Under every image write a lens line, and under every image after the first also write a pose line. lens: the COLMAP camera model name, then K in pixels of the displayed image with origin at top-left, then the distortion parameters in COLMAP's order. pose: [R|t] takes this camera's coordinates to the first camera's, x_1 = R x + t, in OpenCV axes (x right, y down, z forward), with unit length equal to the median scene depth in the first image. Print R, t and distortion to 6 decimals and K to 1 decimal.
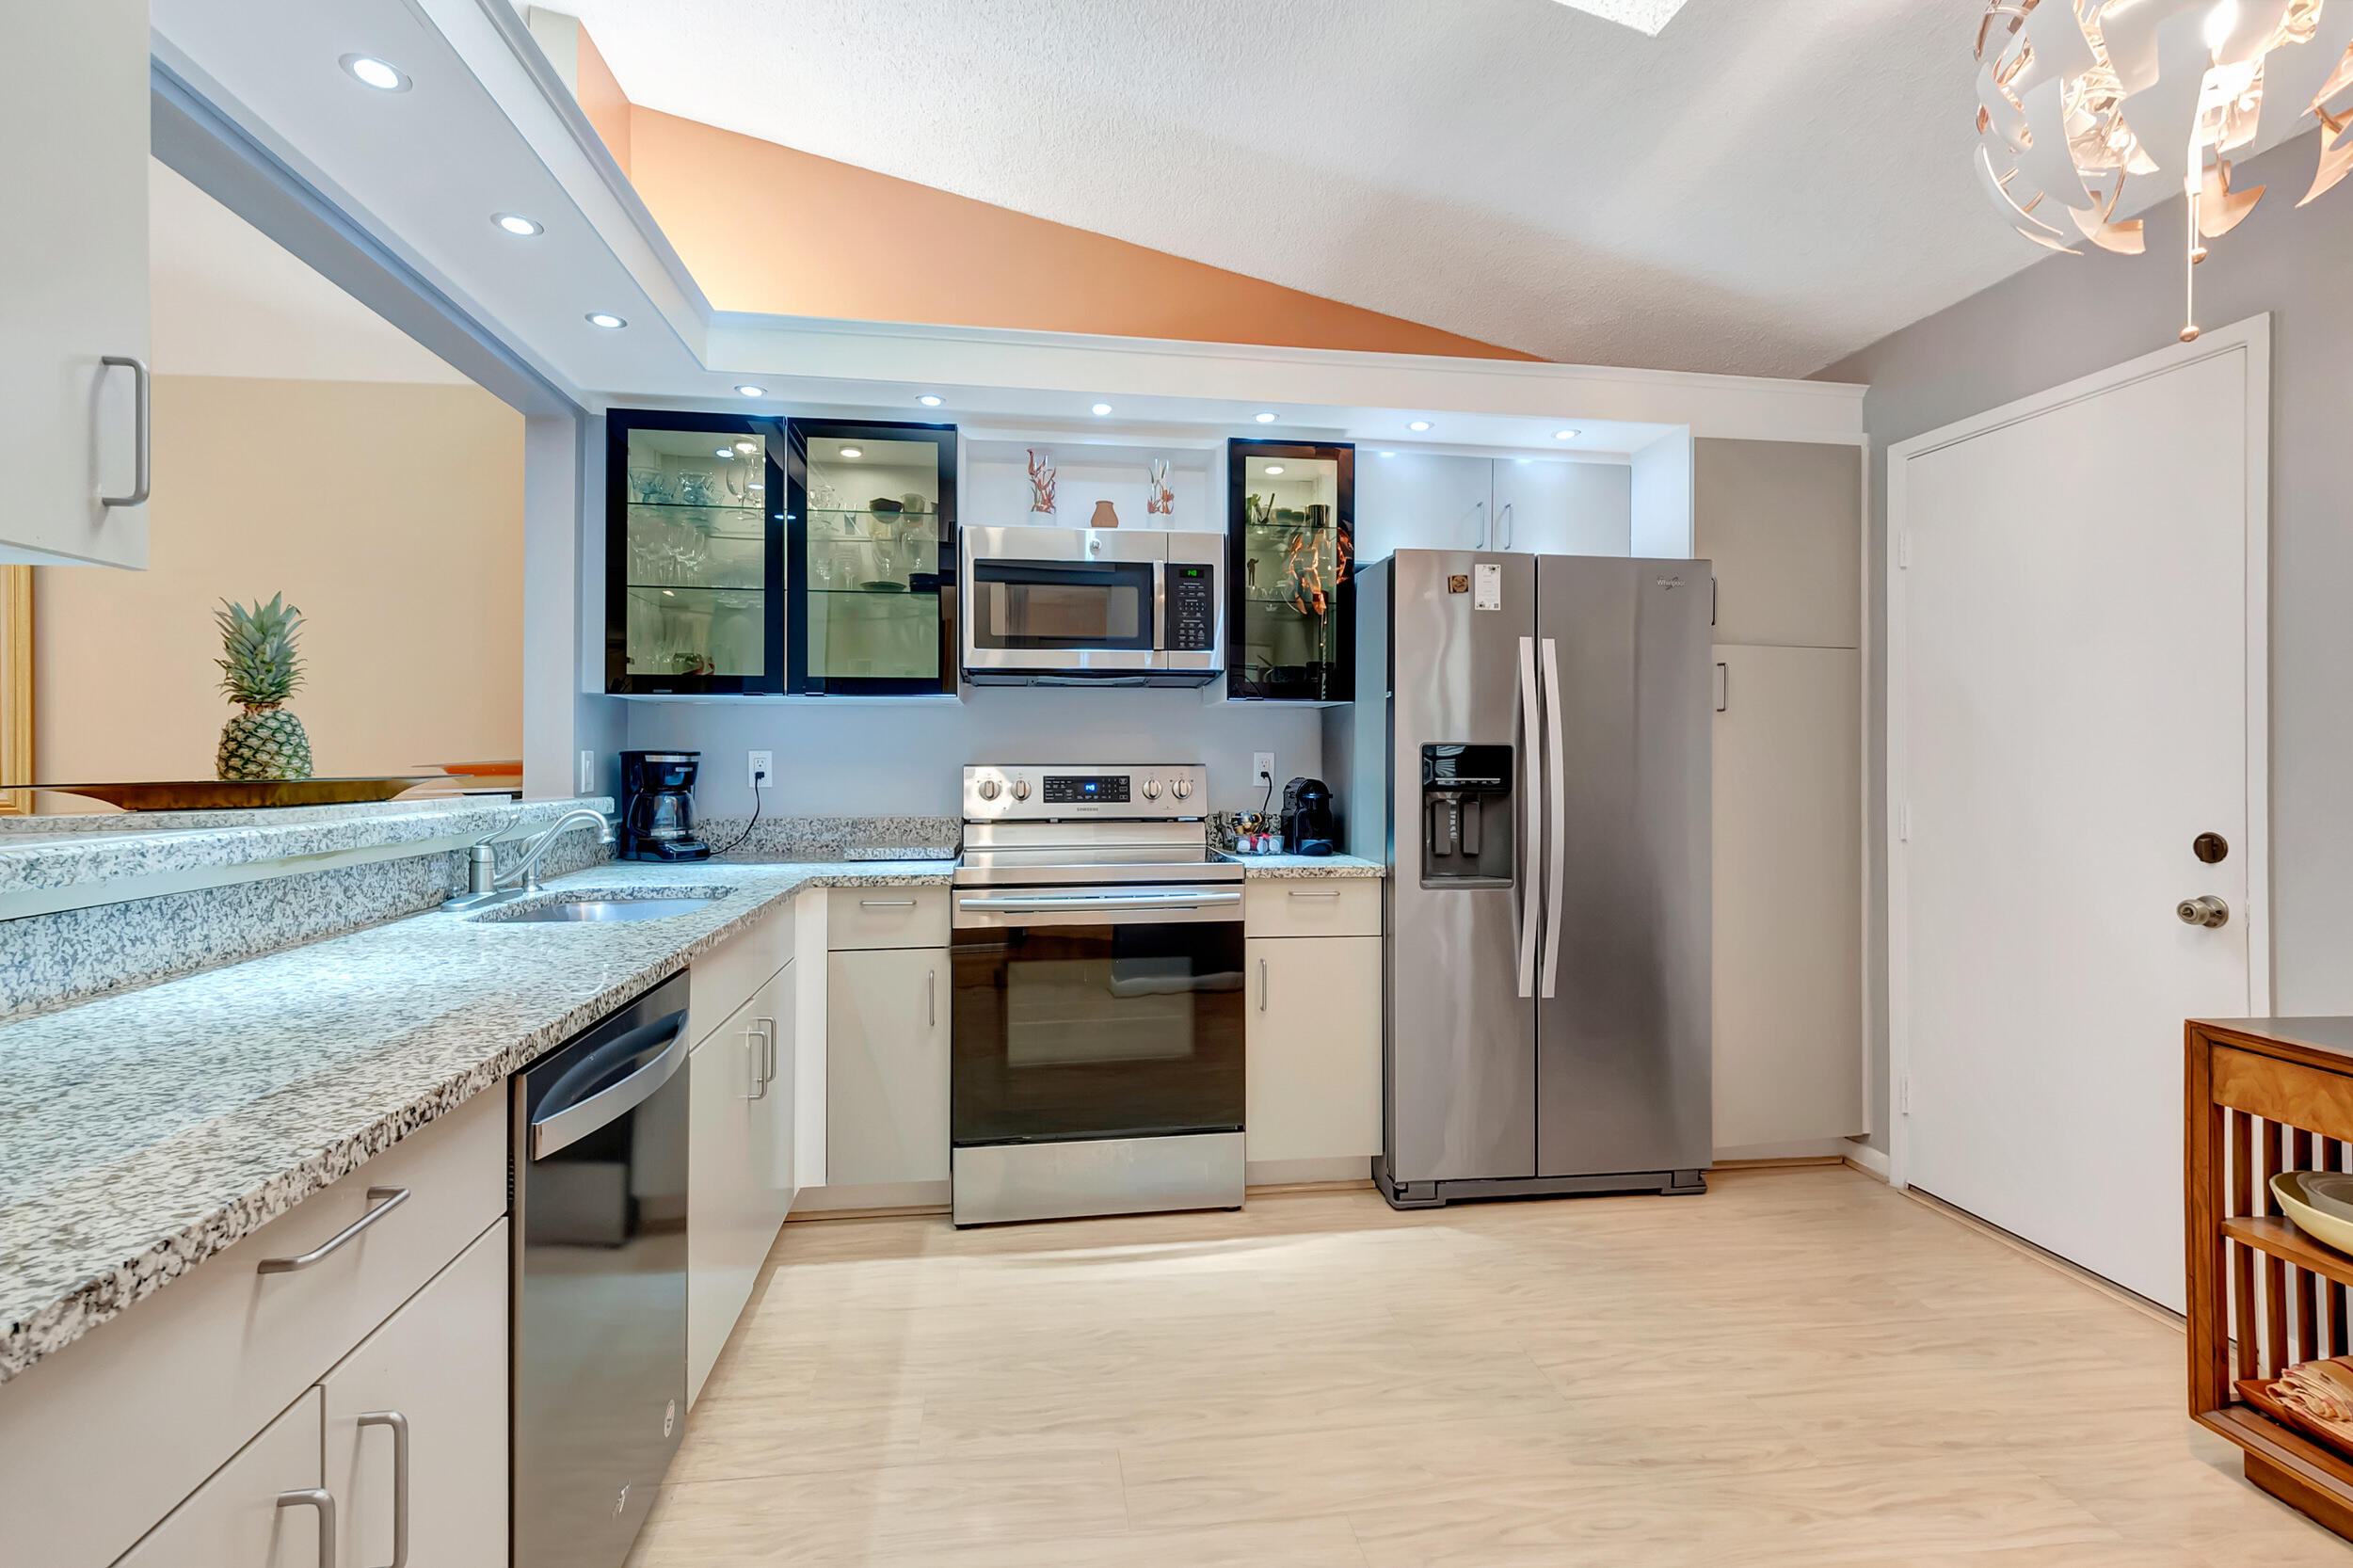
lens RADIAL K [[1176.2, 0, 1215.6], [0, 1176.2, 758.6], [0, 0, 1]] dist [-0.000636, -0.000052]
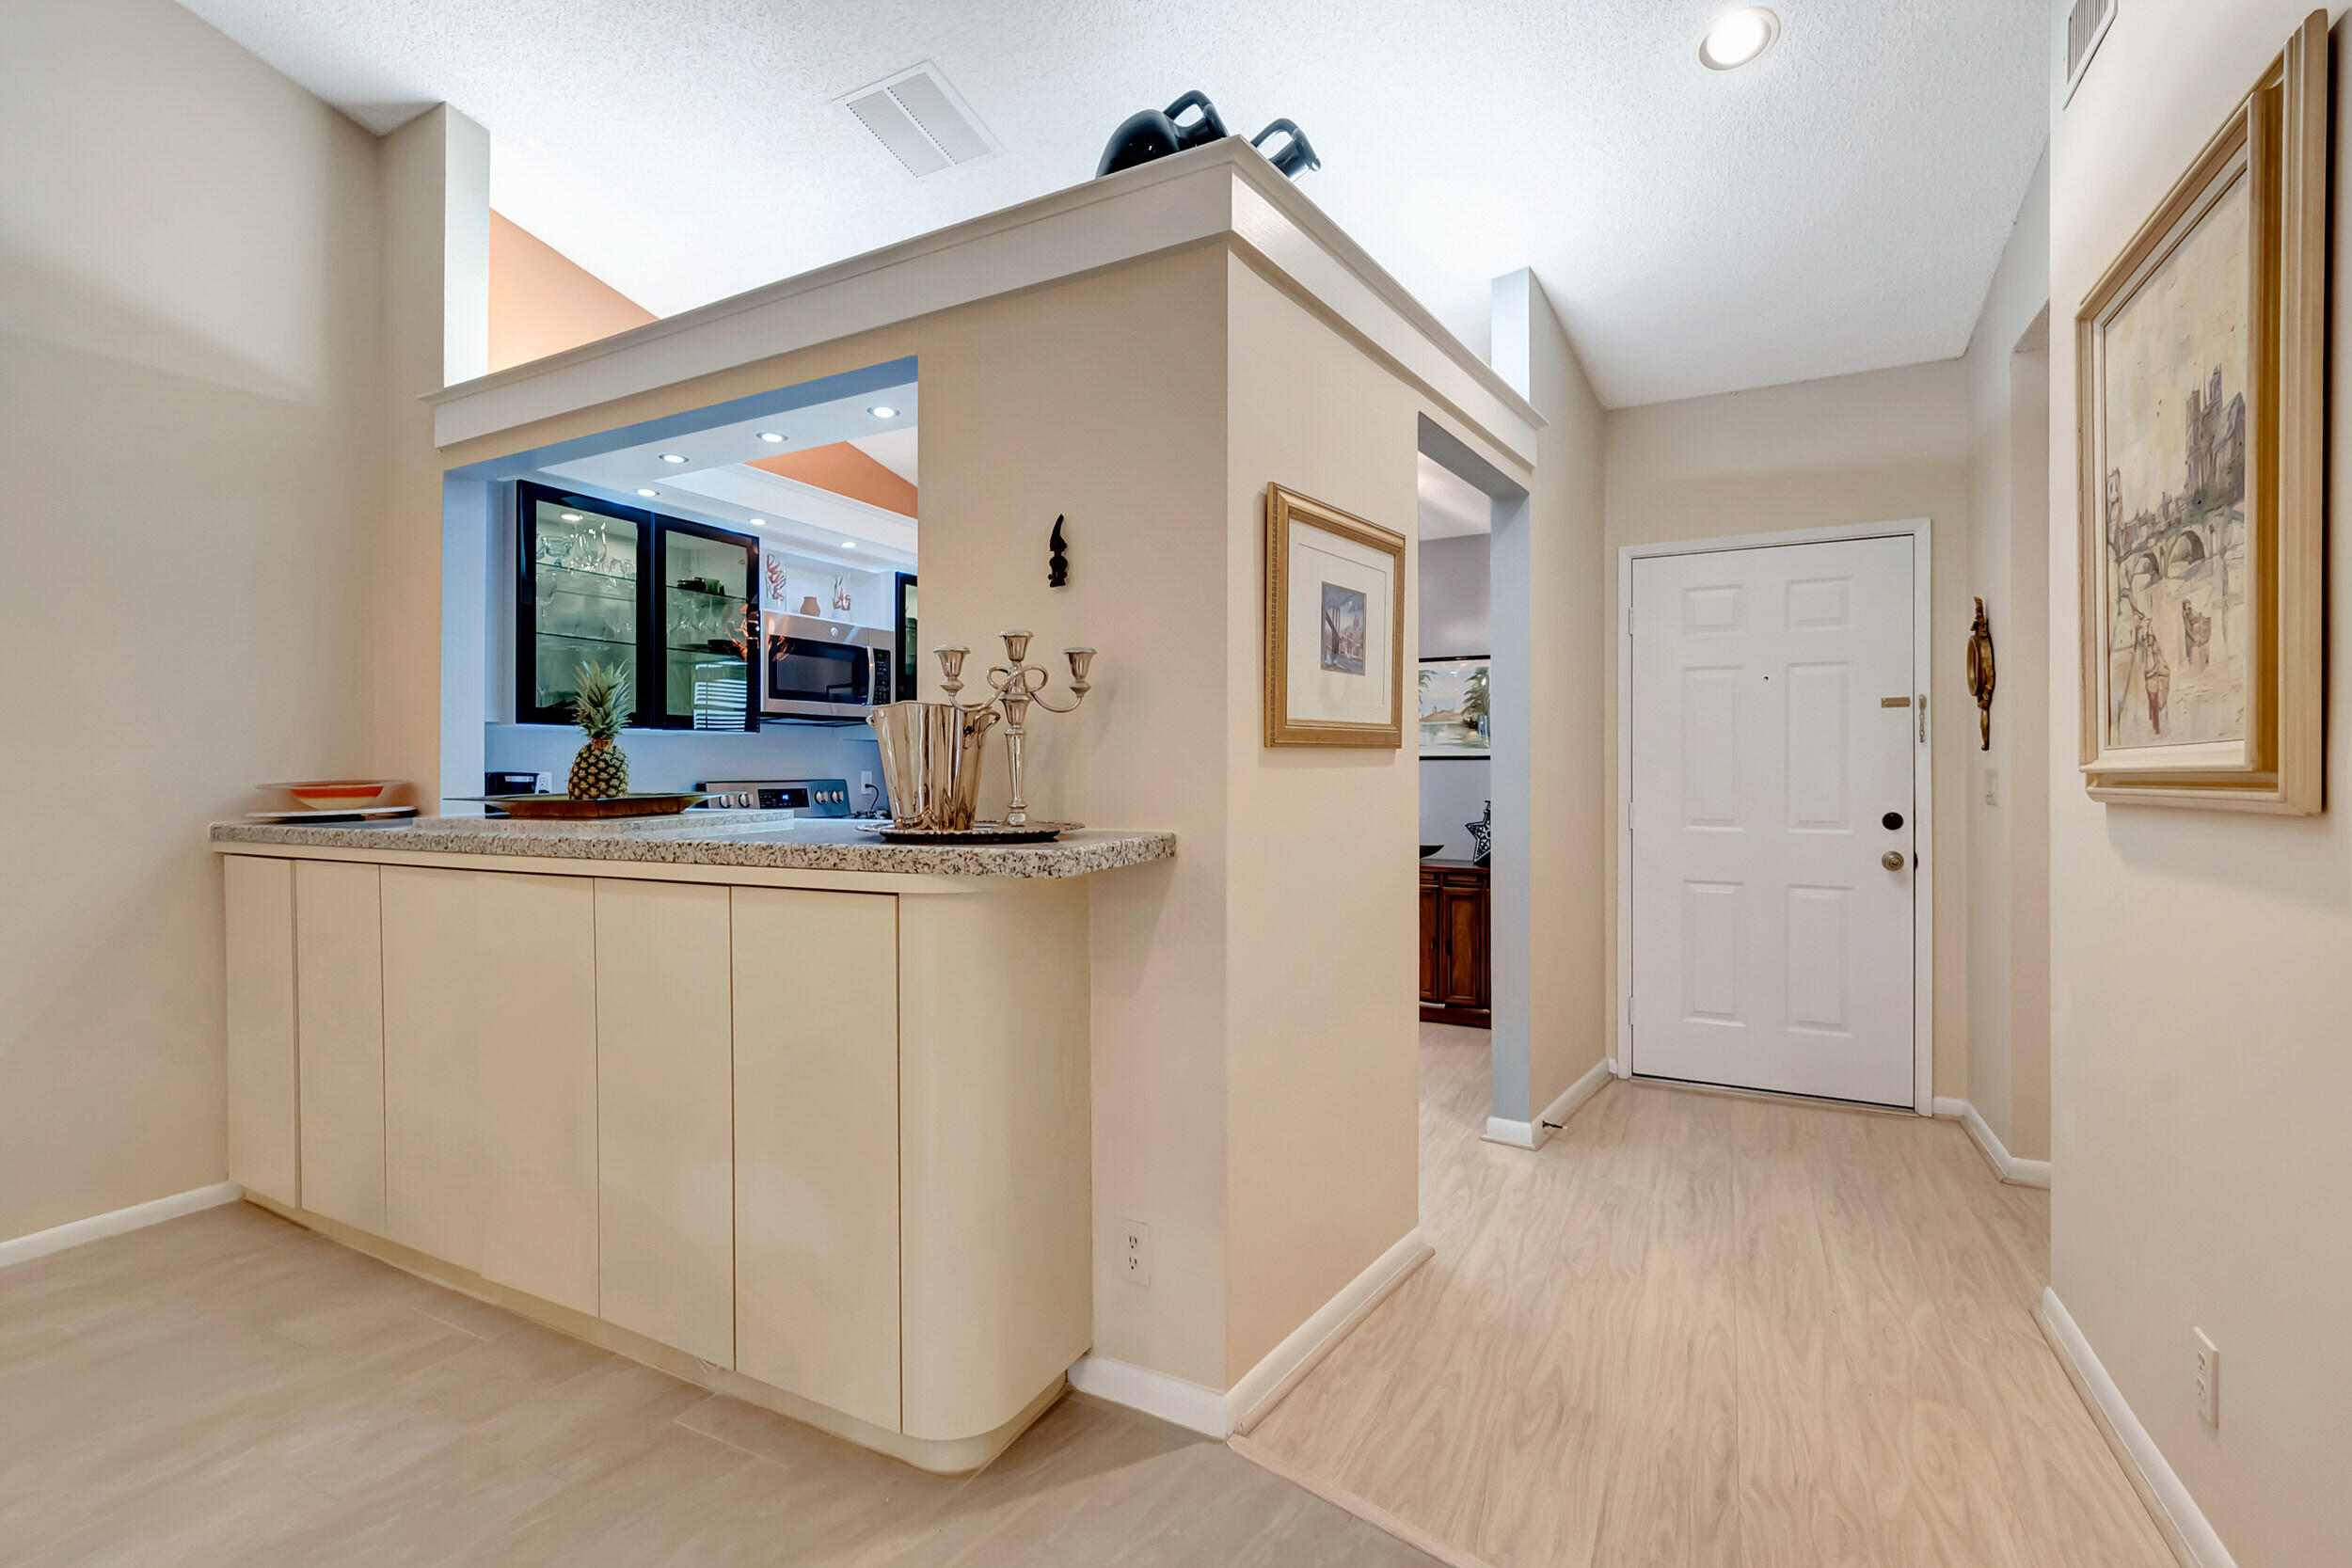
lens RADIAL K [[1038.1, 0, 1176.0], [0, 1038.1, 784.0], [0, 0, 1]] dist [-0.001050, -0.000091]
pose [[0.604336, -0.012431, 0.796632, -0.891795], [0.004938, 0.999918, 0.011856, -0.003850], [-0.796714, -0.003231, 0.604348, -0.137915]]
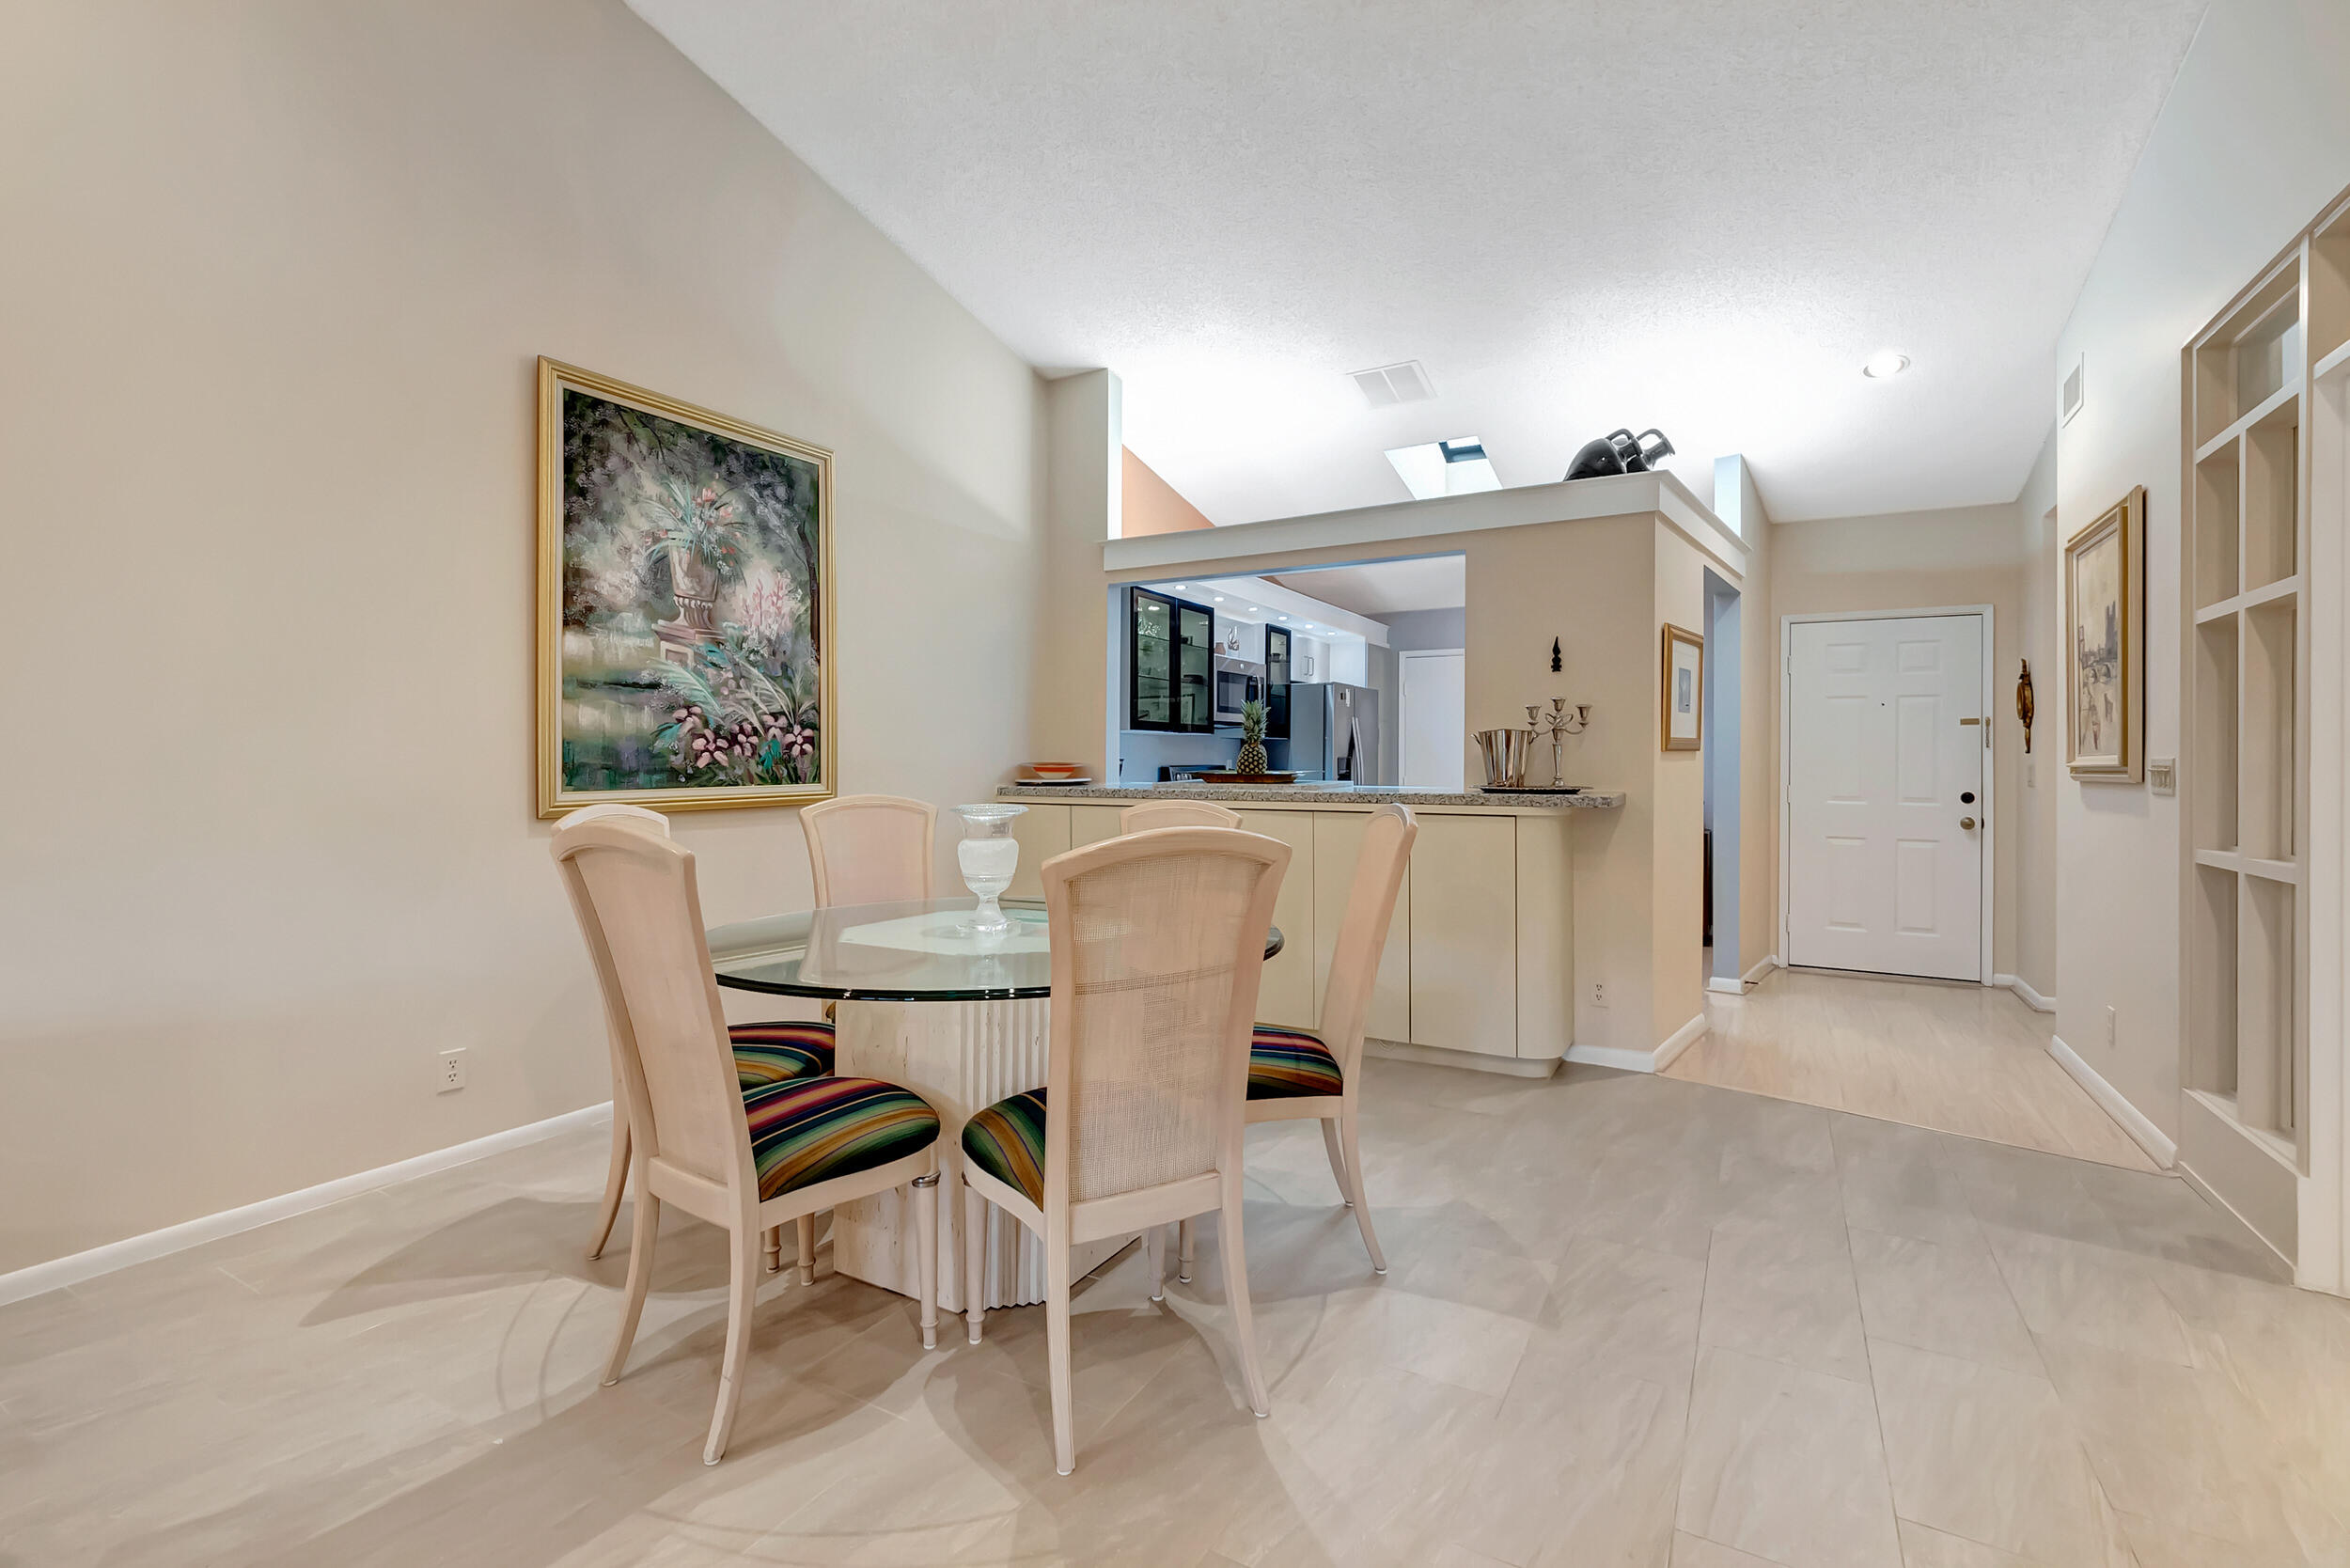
lens RADIAL K [[1039.4, 0, 1176.0], [0, 1039.4, 766.1], [0, 0, 1]] dist [-0.001427, -0.000075]
pose [[0.634183, -0.001352, 0.773182, -1.708113], [-0.004662, 0.999974, 0.005573, -0.003871], [-0.773169, -0.007139, 0.634160, -0.154903]]
